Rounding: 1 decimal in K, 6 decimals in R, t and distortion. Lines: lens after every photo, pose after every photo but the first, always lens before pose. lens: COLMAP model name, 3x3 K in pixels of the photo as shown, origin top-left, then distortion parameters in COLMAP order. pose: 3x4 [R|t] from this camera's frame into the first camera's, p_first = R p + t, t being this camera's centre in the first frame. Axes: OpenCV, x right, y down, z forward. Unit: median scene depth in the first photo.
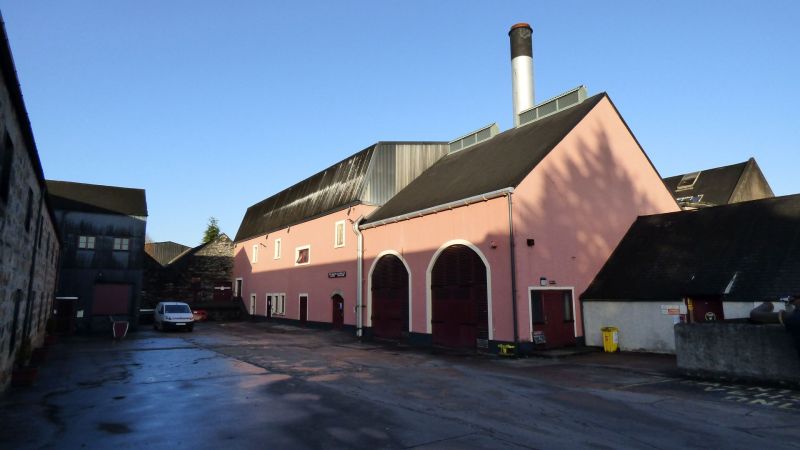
lens RADIAL K [[499.2, 0, 404.0], [0, 499.2, 230.8], [0, 0, 1]] dist [0.007017, 0.001912]
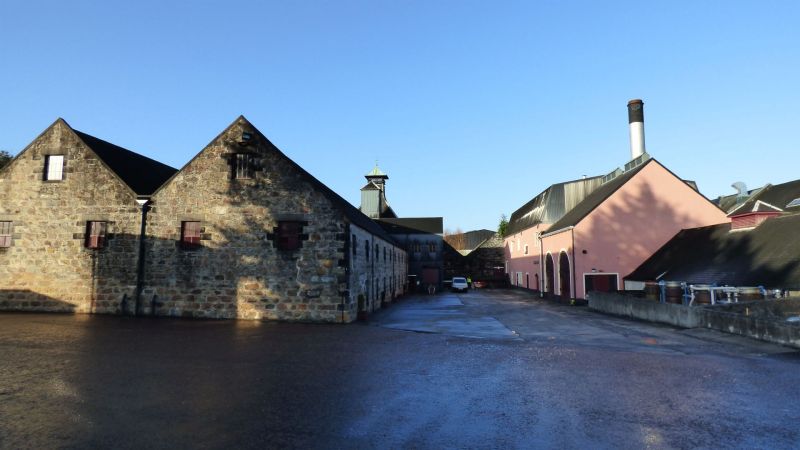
lens RADIAL K [[499.2, 0, 400.3], [0, 499.2, 221.9], [0, 0, 1]] dist [0.007017, 0.001912]
pose [[0.789760, -0.061067, -0.610368, 0.600466], [0.086460, 0.996181, 0.012204, -0.123433], [0.607292, -0.062410, 0.792024, -0.705863]]
